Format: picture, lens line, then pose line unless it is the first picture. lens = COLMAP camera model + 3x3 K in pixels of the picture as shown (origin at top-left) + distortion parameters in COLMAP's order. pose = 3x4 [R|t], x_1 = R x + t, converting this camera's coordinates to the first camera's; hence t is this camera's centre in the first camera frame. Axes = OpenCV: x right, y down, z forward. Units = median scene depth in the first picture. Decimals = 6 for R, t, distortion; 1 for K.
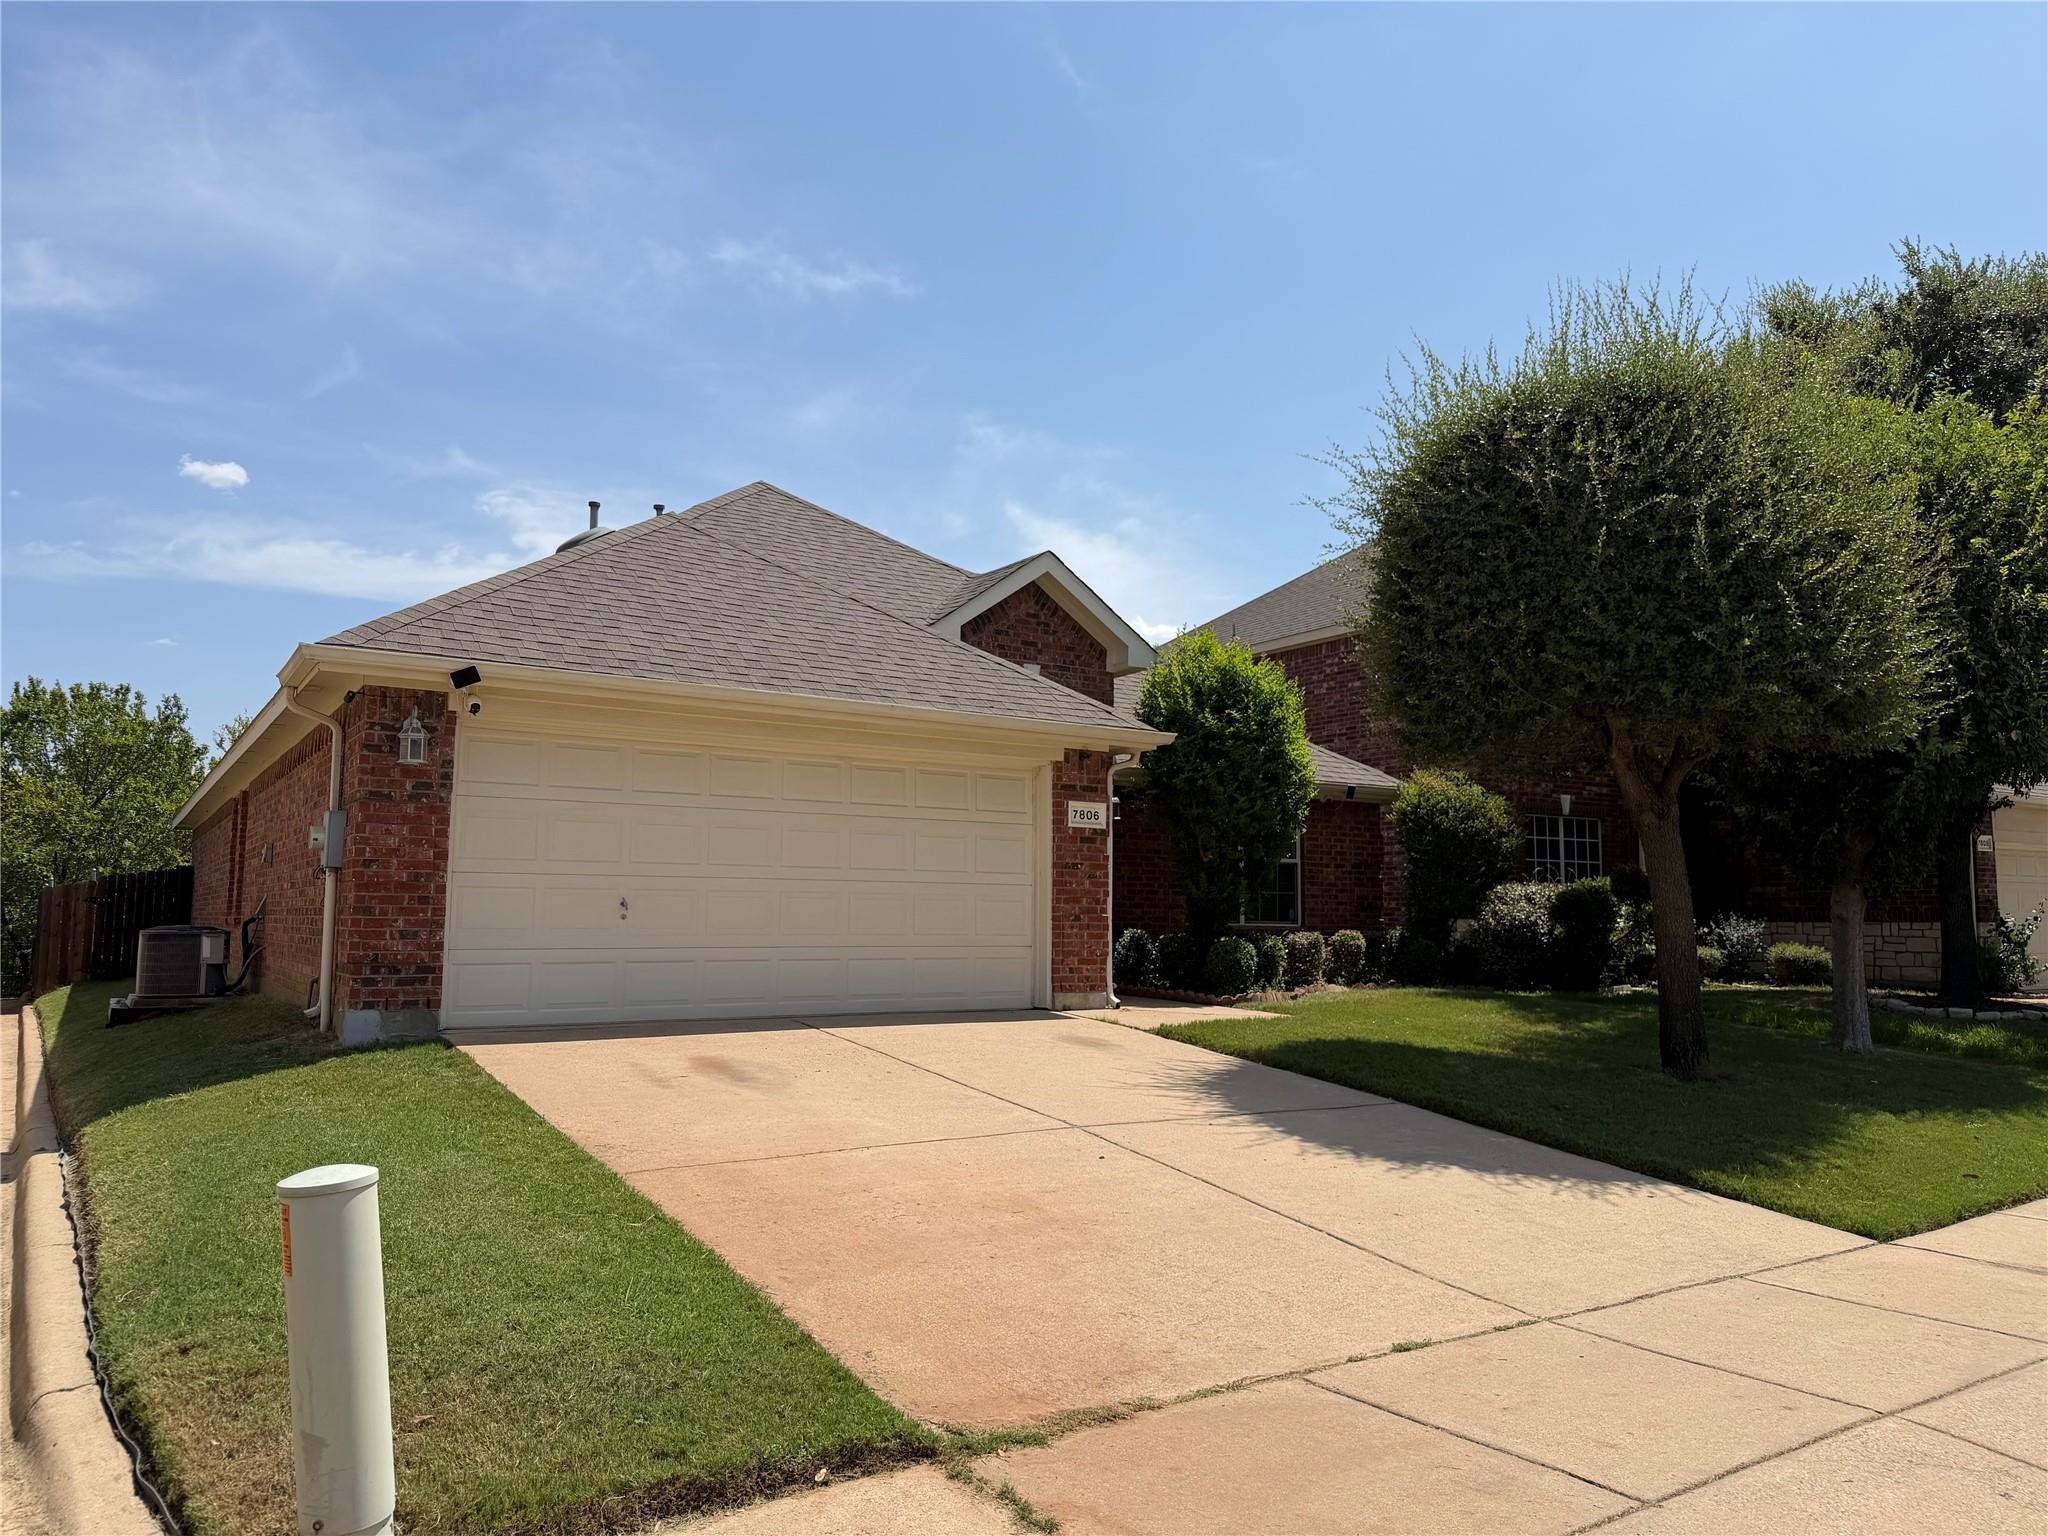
lens RADIAL K [[1434.8, 0, 1028.3], [0, 1434.8, 775.6], [0, 0, 1]] dist [-0.010978, -0.002608]
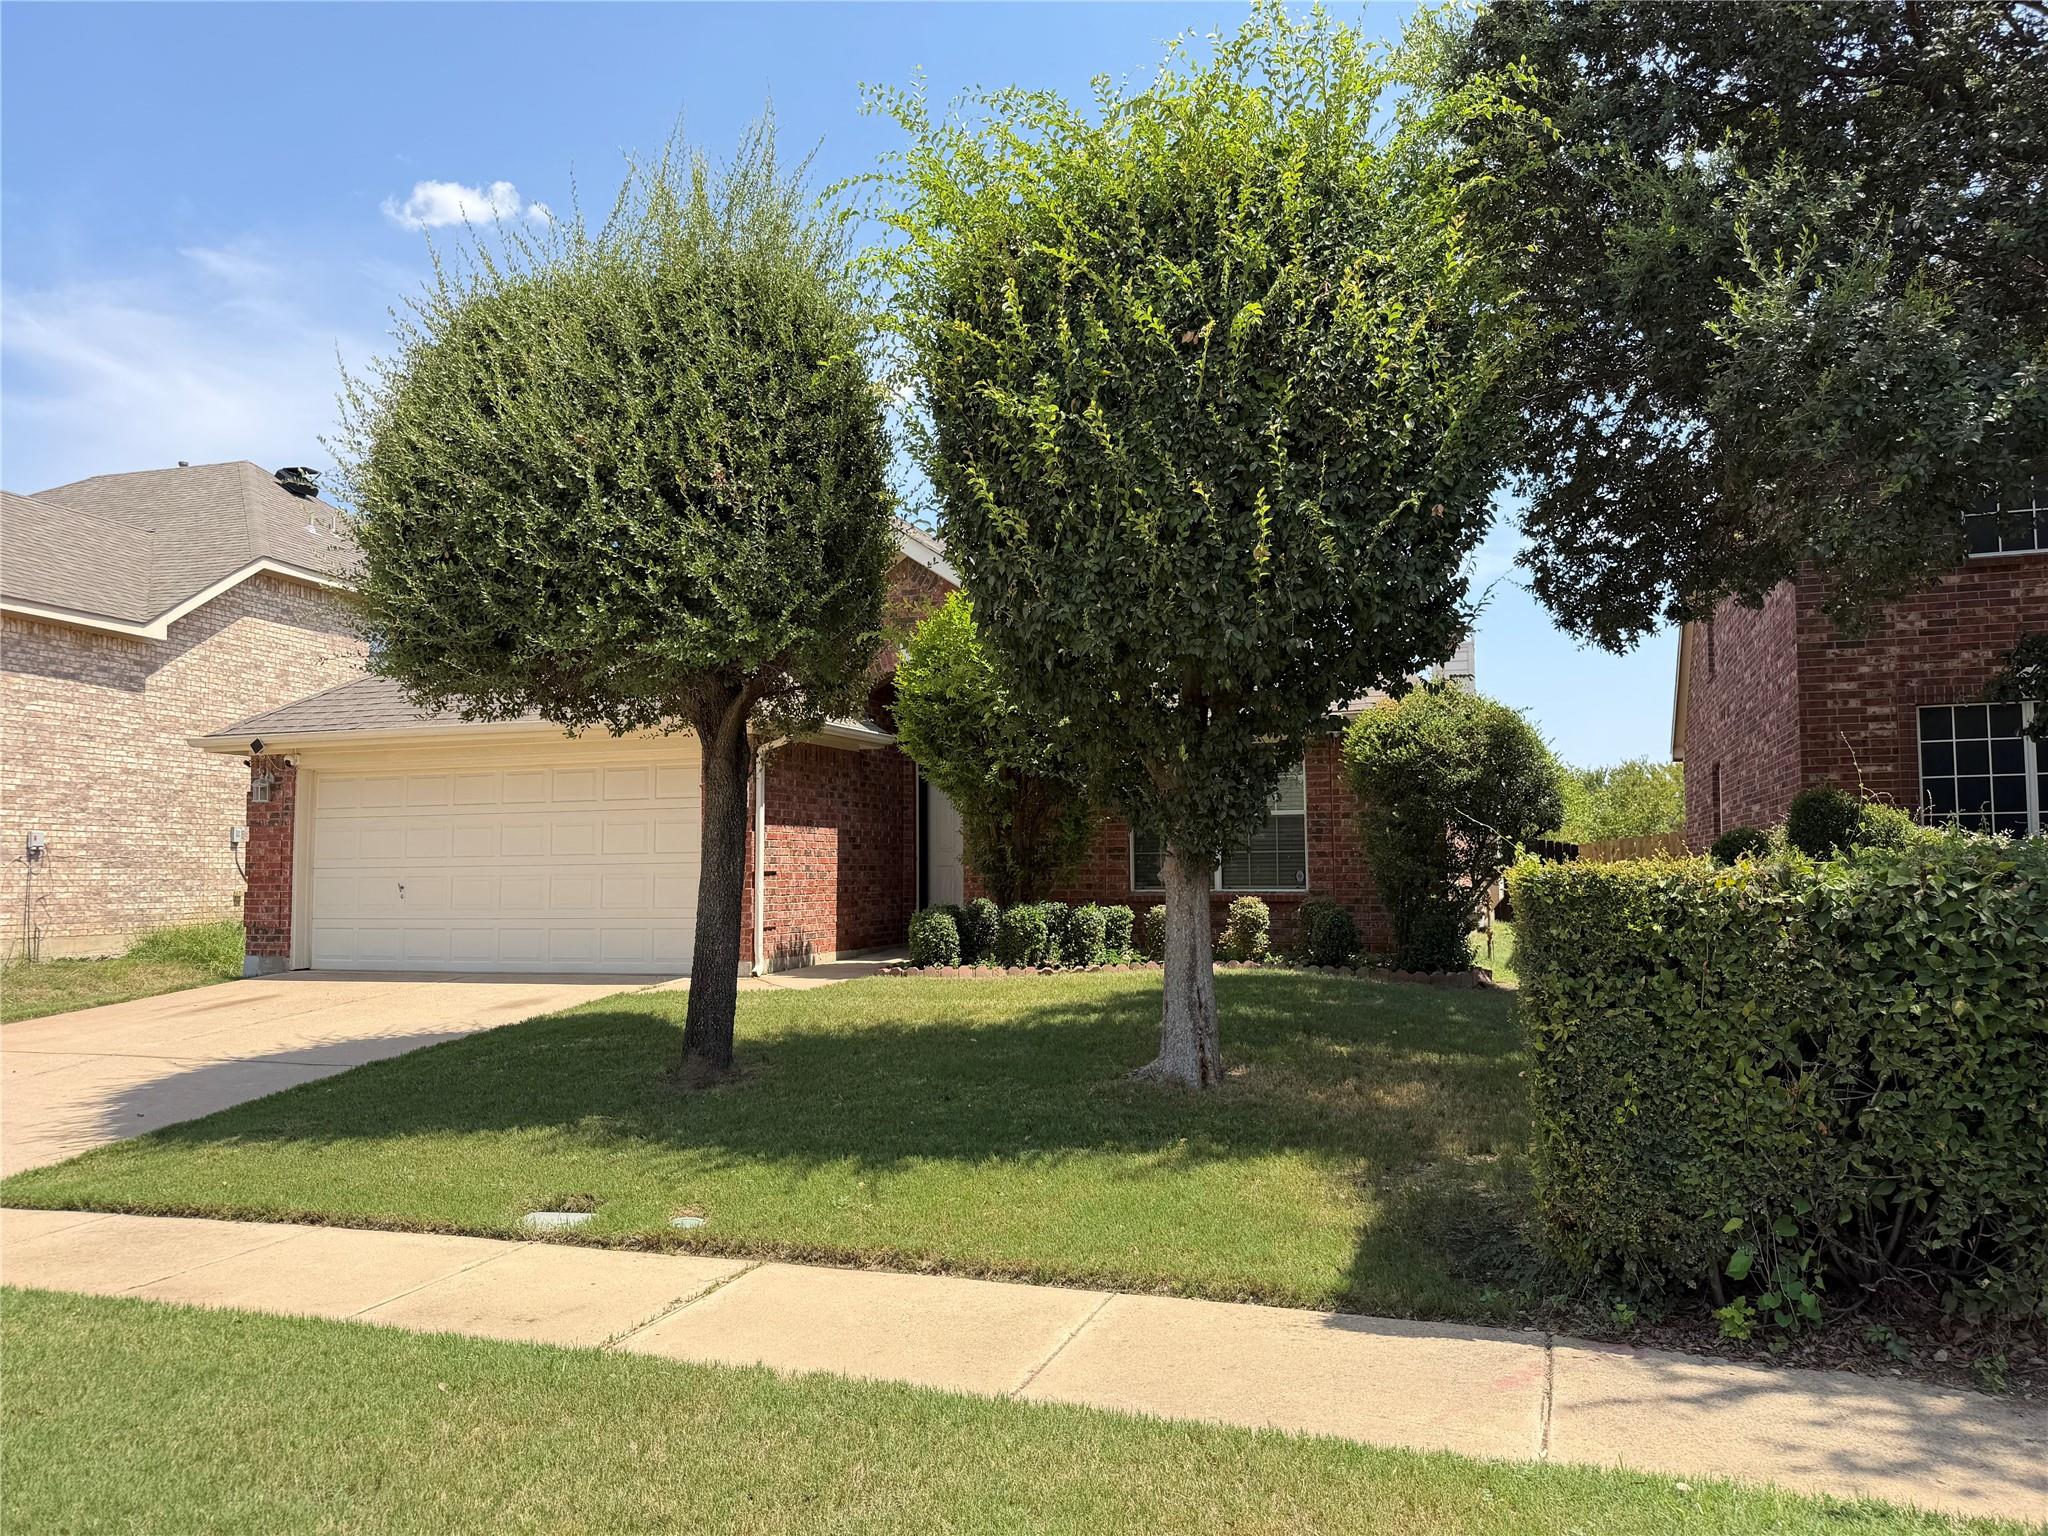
lens RADIAL K [[1434.8, 0, 1026.8], [0, 1434.8, 764.7], [0, 0, 1]] dist [-0.010978, -0.002608]
pose [[0.605374, -0.073208, -0.792568, 1.003532], [0.097033, 0.995122, -0.017802, 0.043714], [0.790005, -0.066128, 0.609524, 0.513245]]
